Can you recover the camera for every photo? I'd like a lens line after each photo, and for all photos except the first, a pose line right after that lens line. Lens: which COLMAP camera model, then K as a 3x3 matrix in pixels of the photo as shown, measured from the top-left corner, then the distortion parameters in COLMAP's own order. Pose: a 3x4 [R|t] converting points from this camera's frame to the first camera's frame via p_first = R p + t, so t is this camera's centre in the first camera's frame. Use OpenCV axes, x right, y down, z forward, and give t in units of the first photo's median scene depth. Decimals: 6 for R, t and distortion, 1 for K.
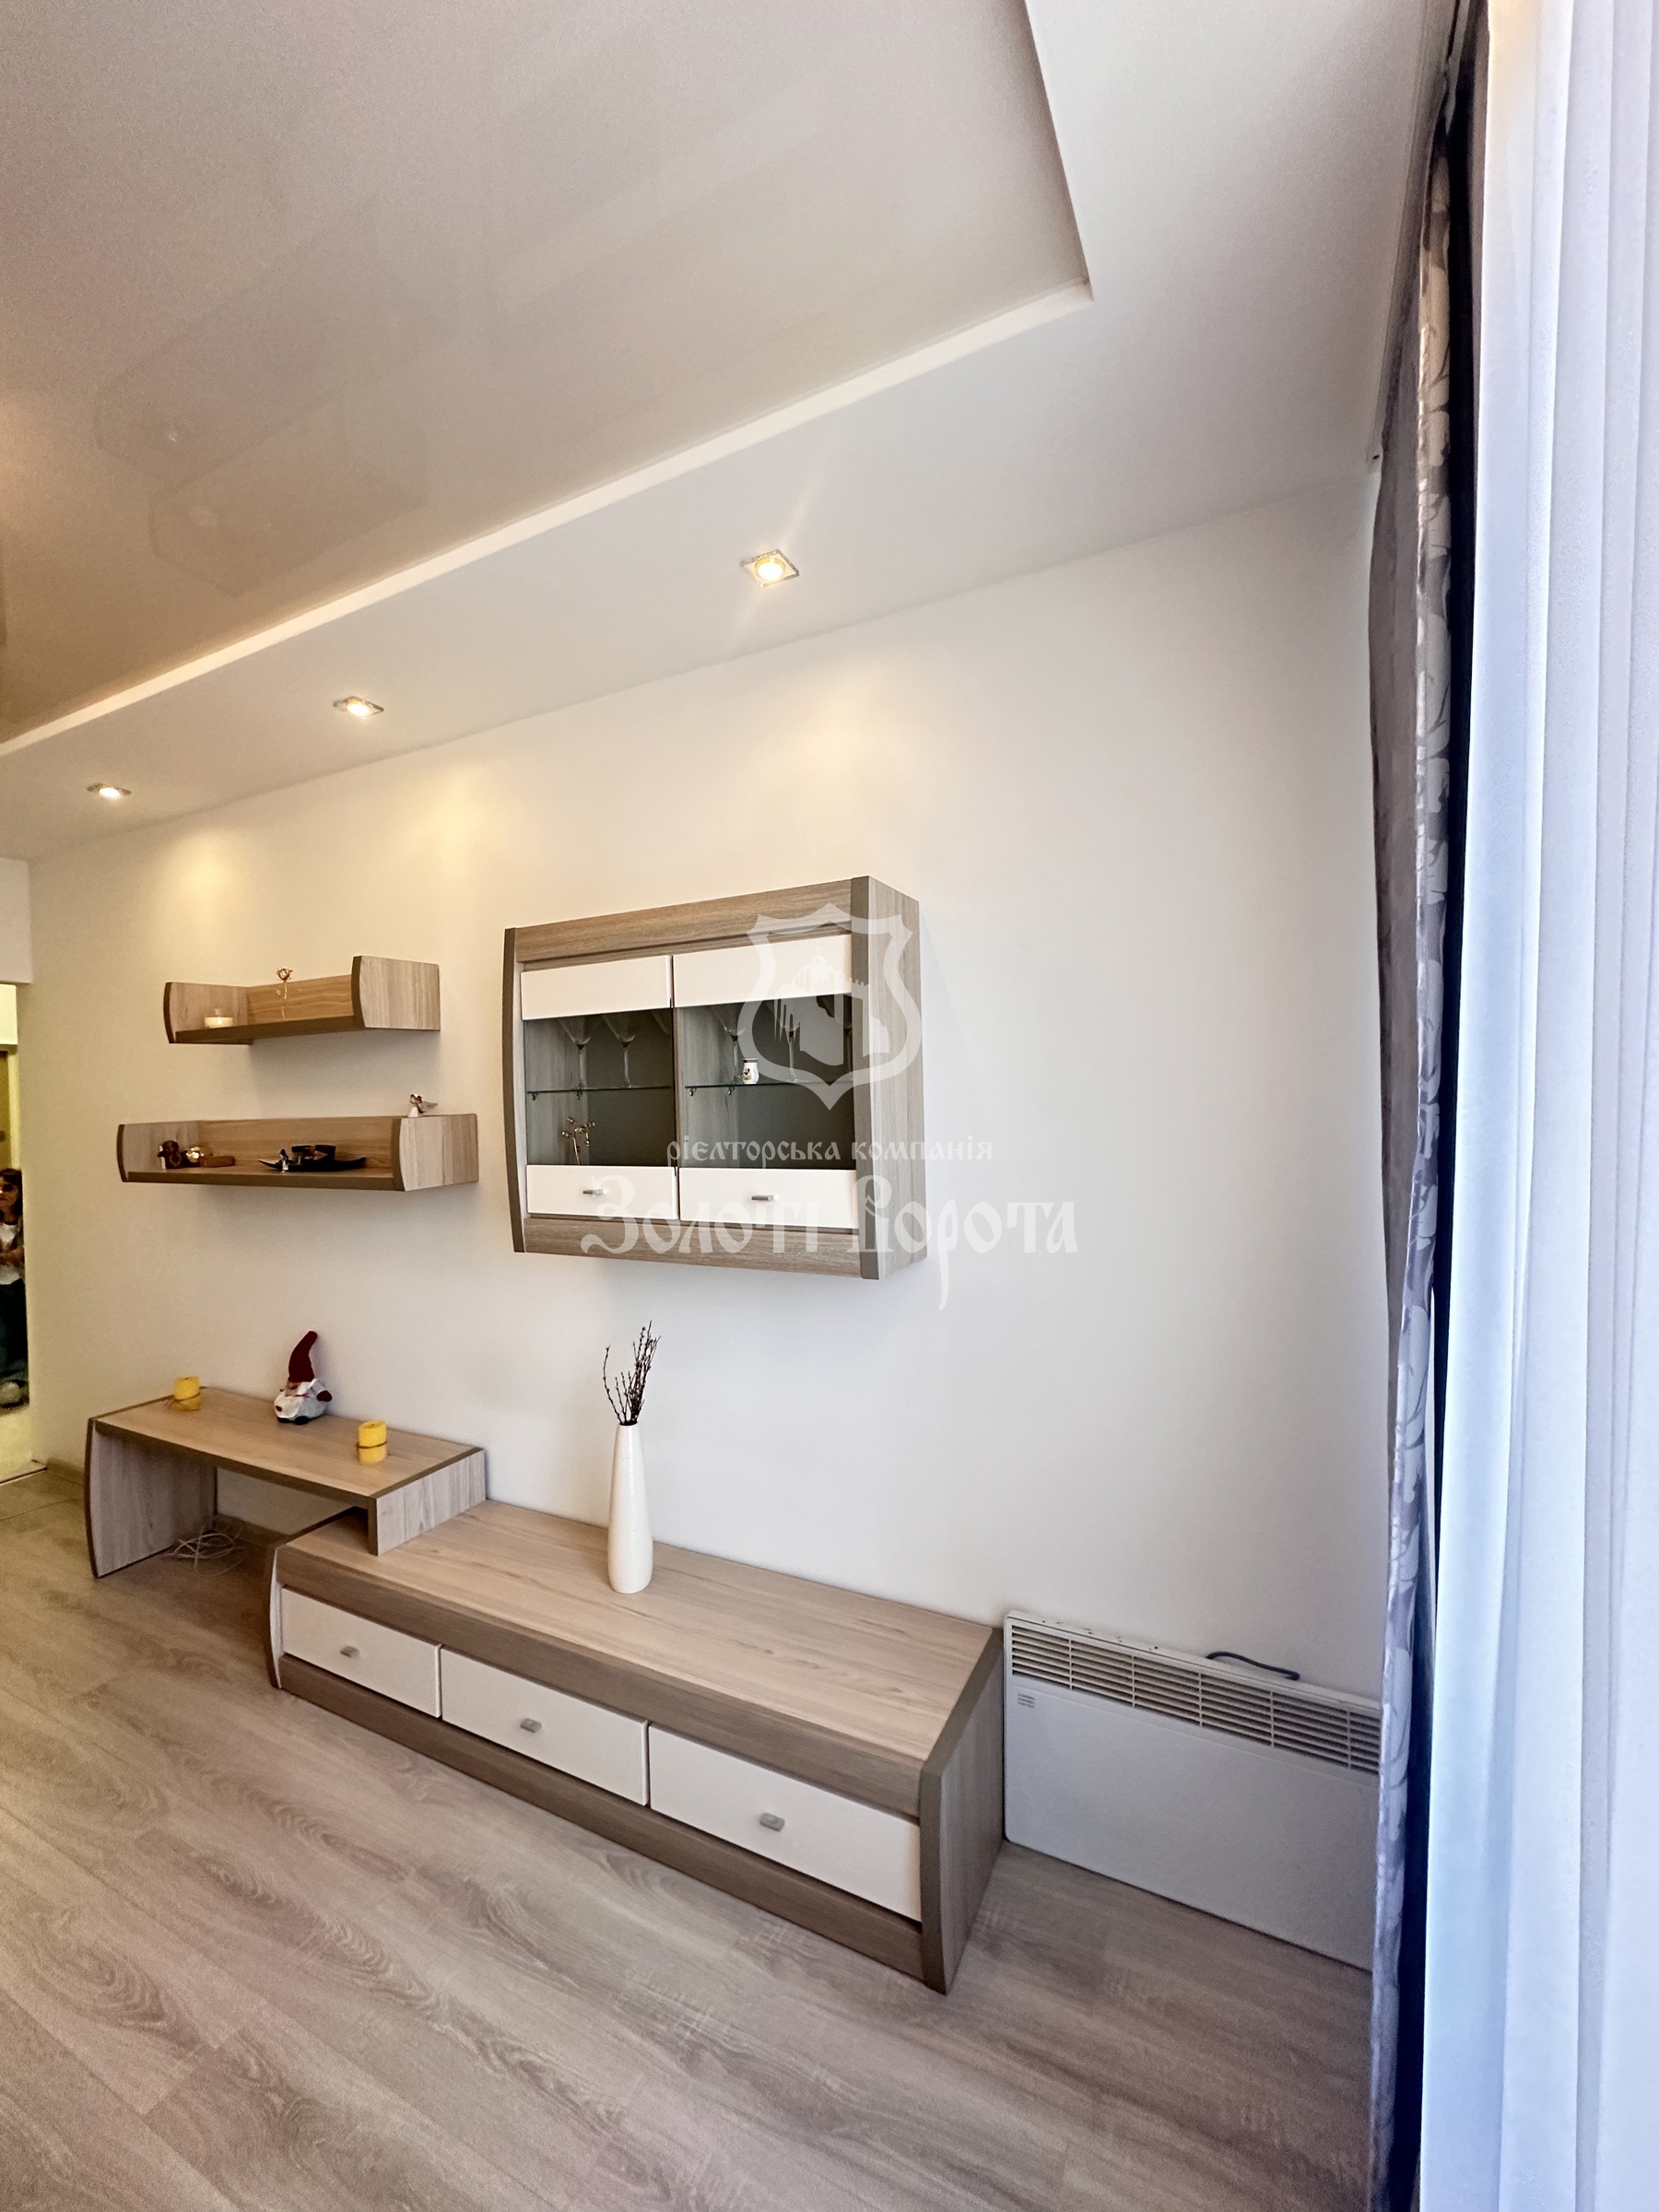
lens RADIAL K [[877.9, 0, 837.6], [0, 877.9, 1097.9], [0, 0, 1]] dist [-0.006156, 0.000840]
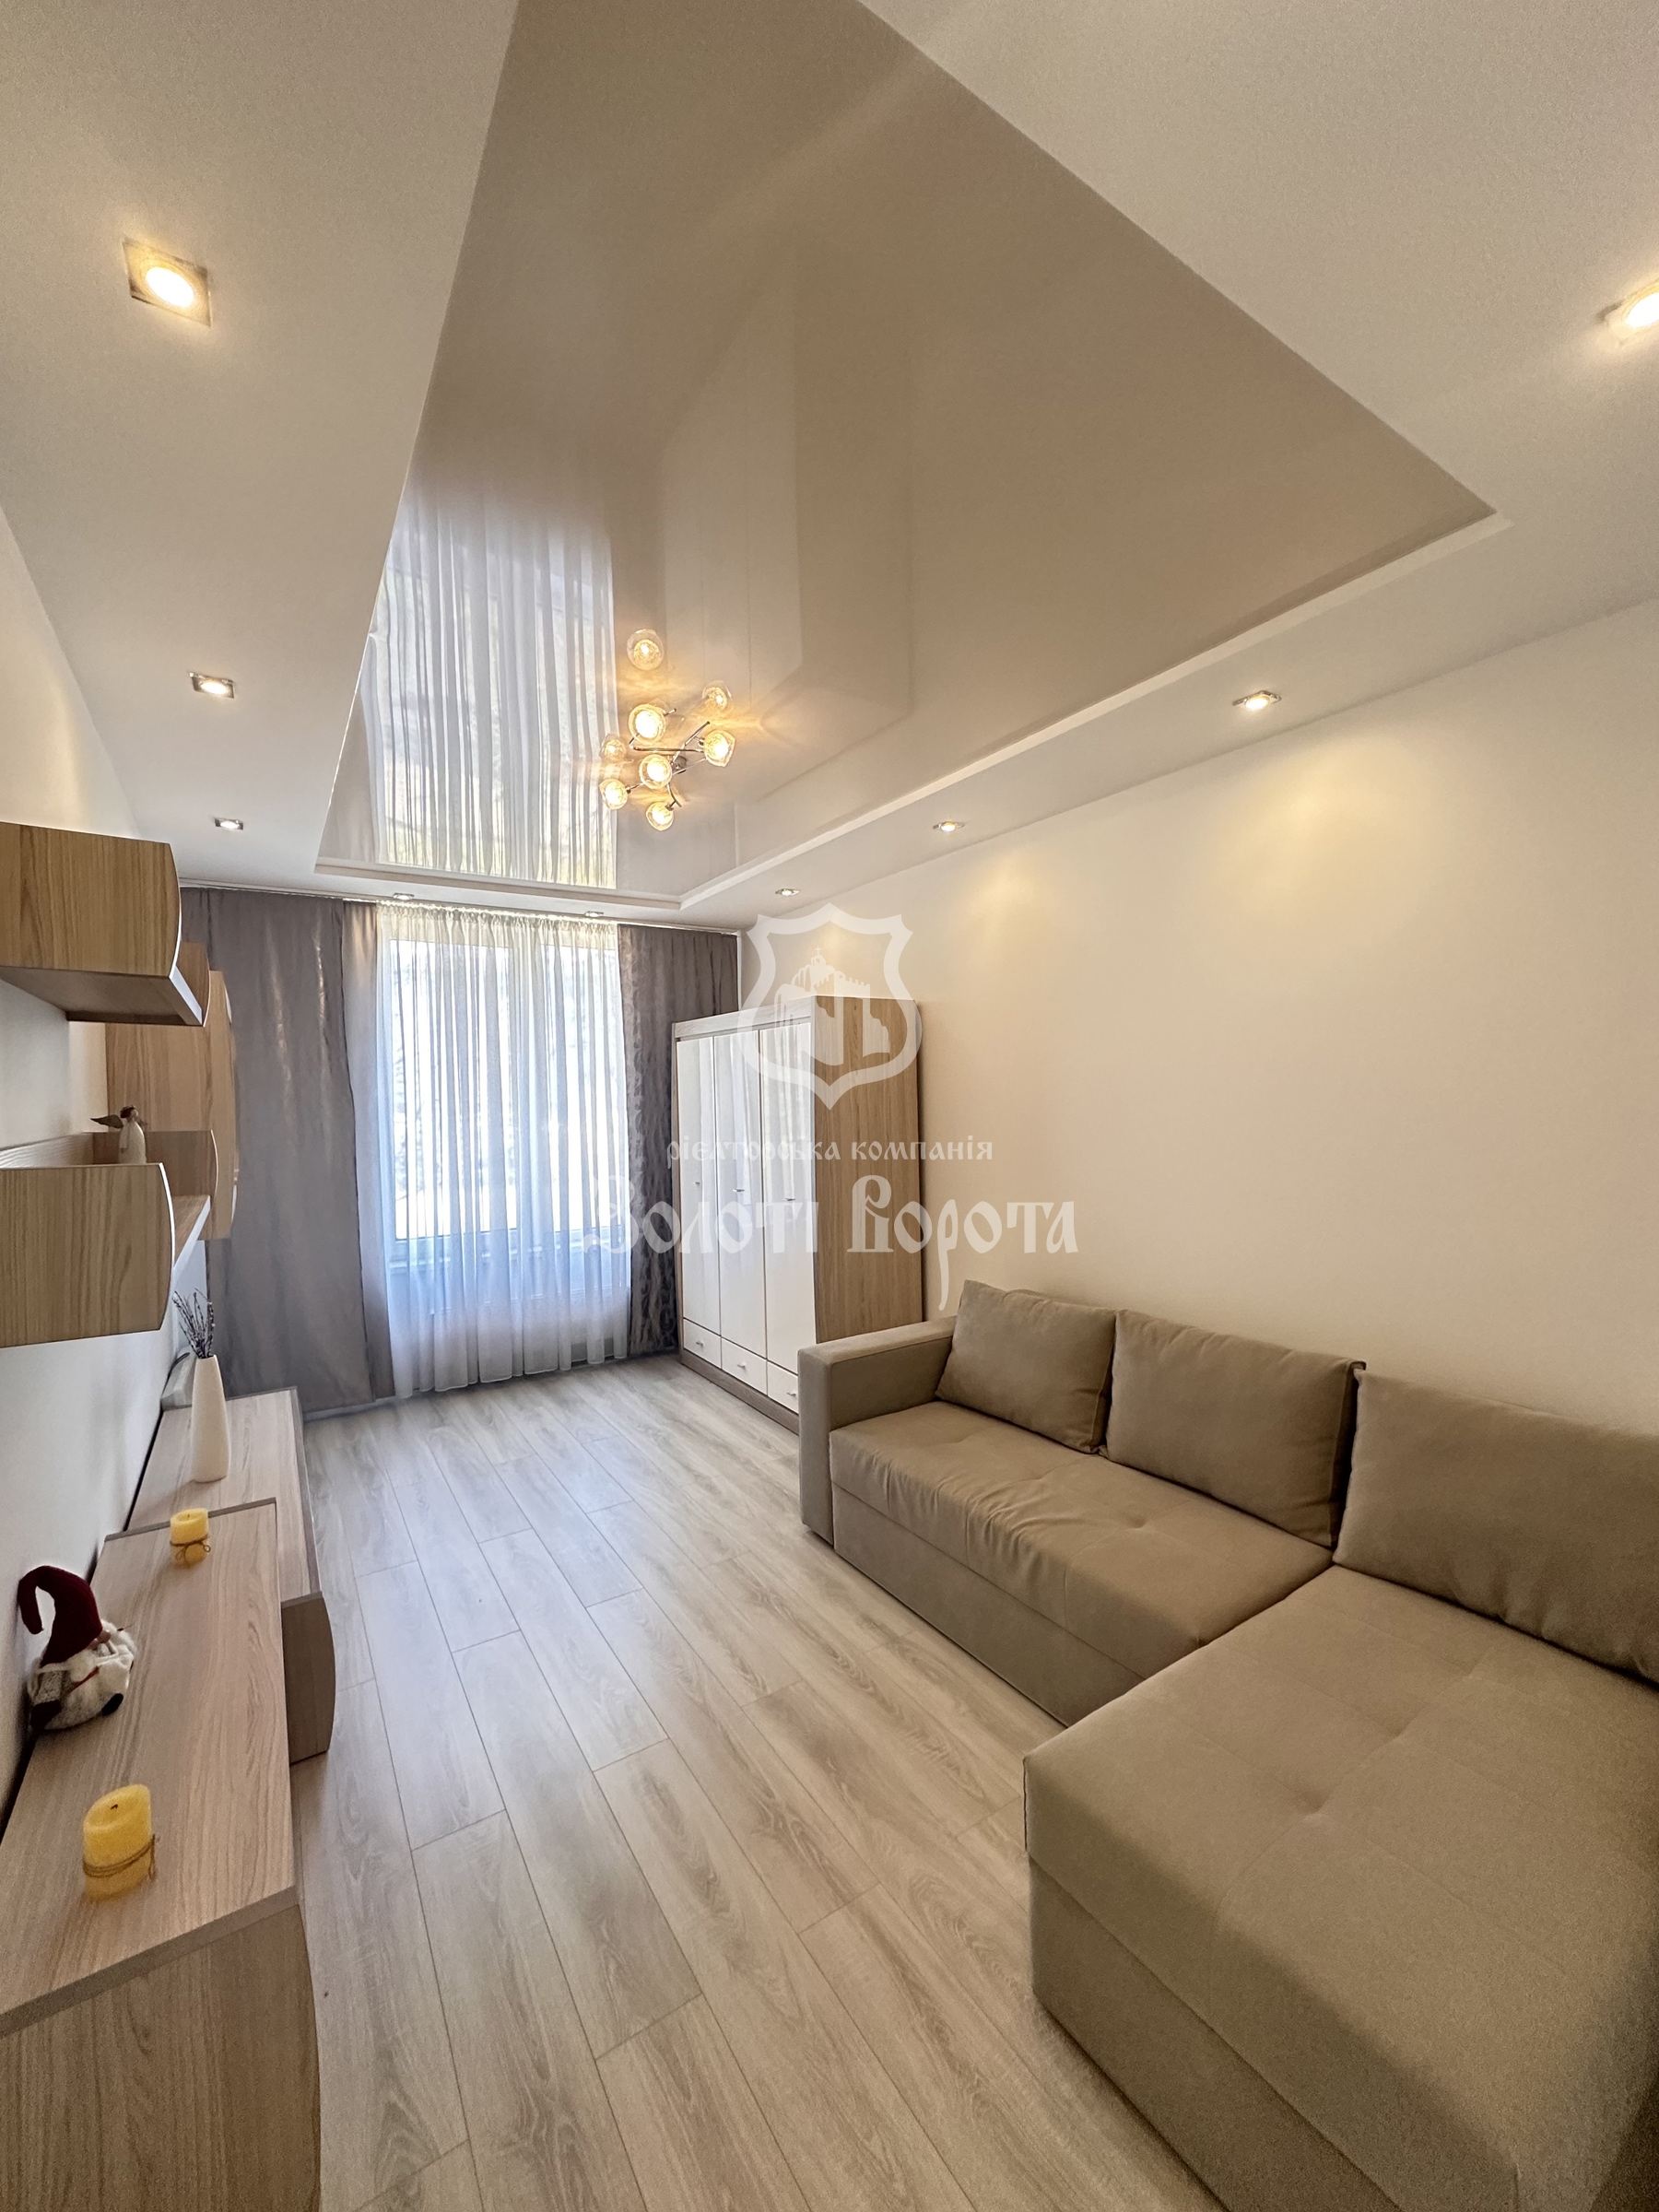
lens RADIAL K [[877.9, 0, 833.2], [0, 877.9, 1112.1], [0, 0, 1]] dist [-0.006156, 0.000840]
pose [[-0.860274, 0.036596, 0.508517, -2.303798], [0.053036, 0.998433, 0.017870, 0.034761], [-0.507066, 0.042343, -0.860867, 2.162768]]
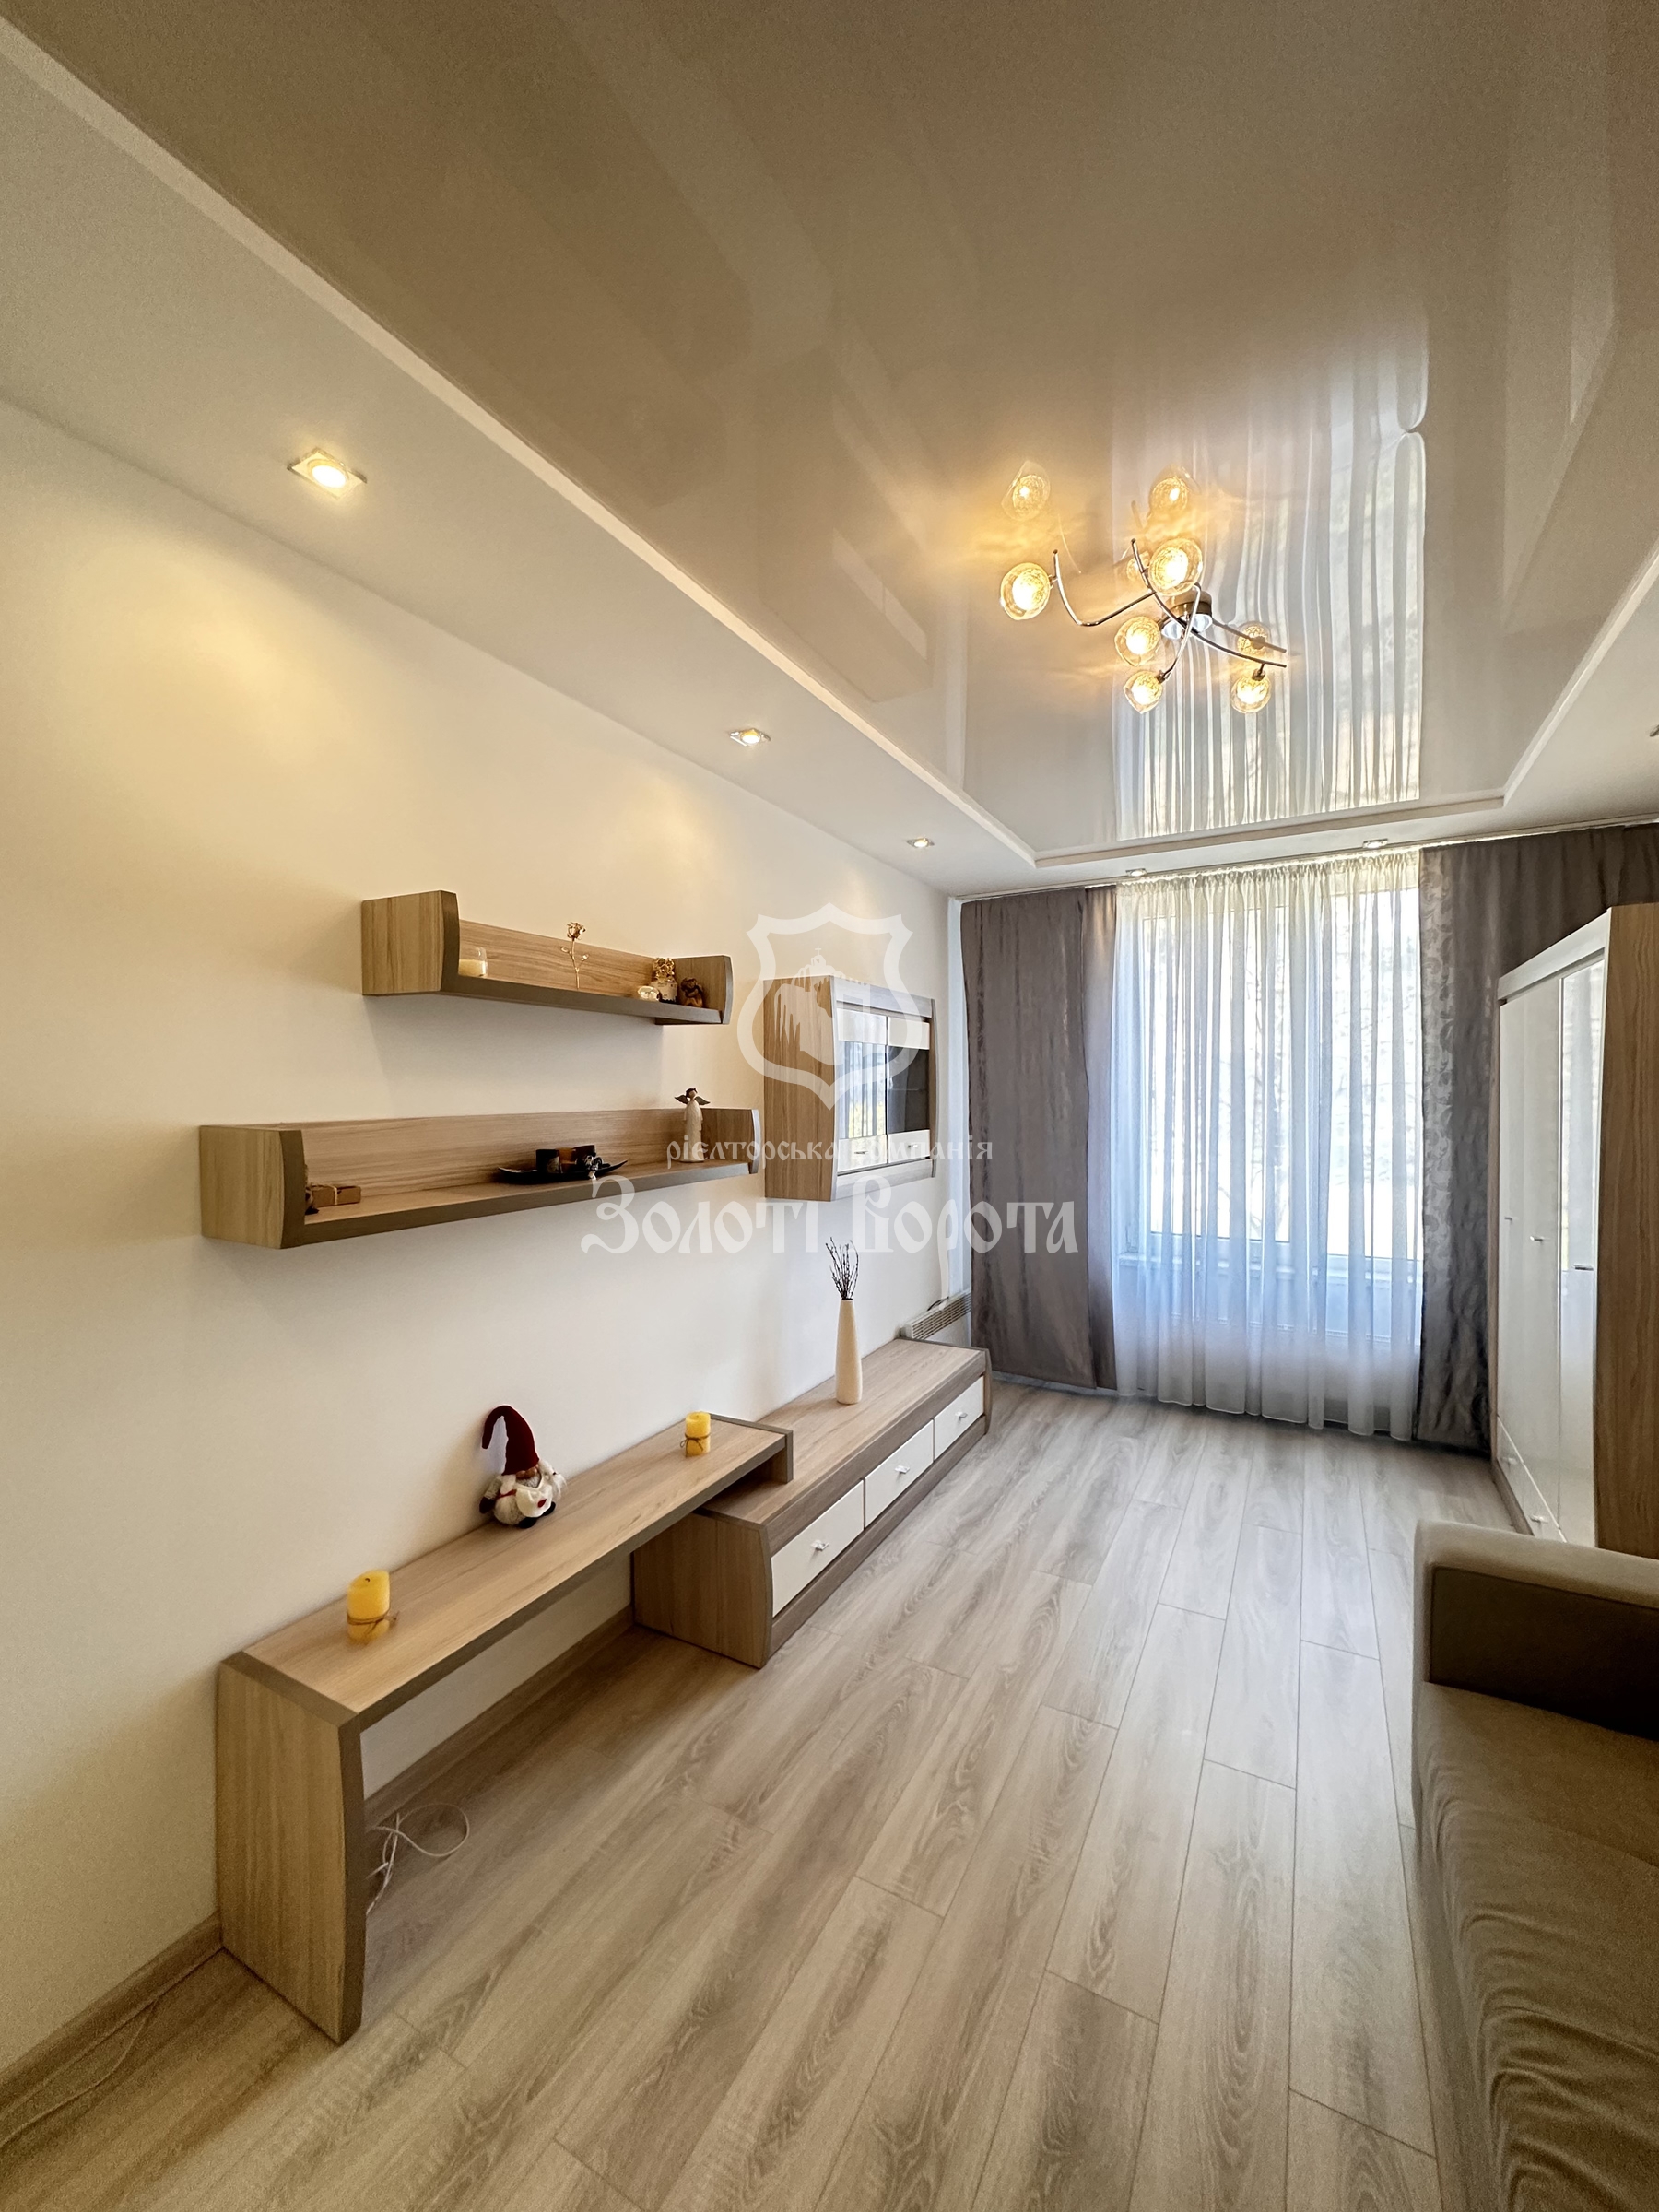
lens RADIAL K [[877.9, 0, 826.3], [0, 877.9, 1106.2], [0, 0, 1]] dist [-0.006156, 0.000840]
pose [[0.046751, 0.012855, 0.998824, -2.418552], [0.016153, 0.999777, -0.013623, 0.054755], [-0.998776, 0.016771, 0.046533, 1.260774]]
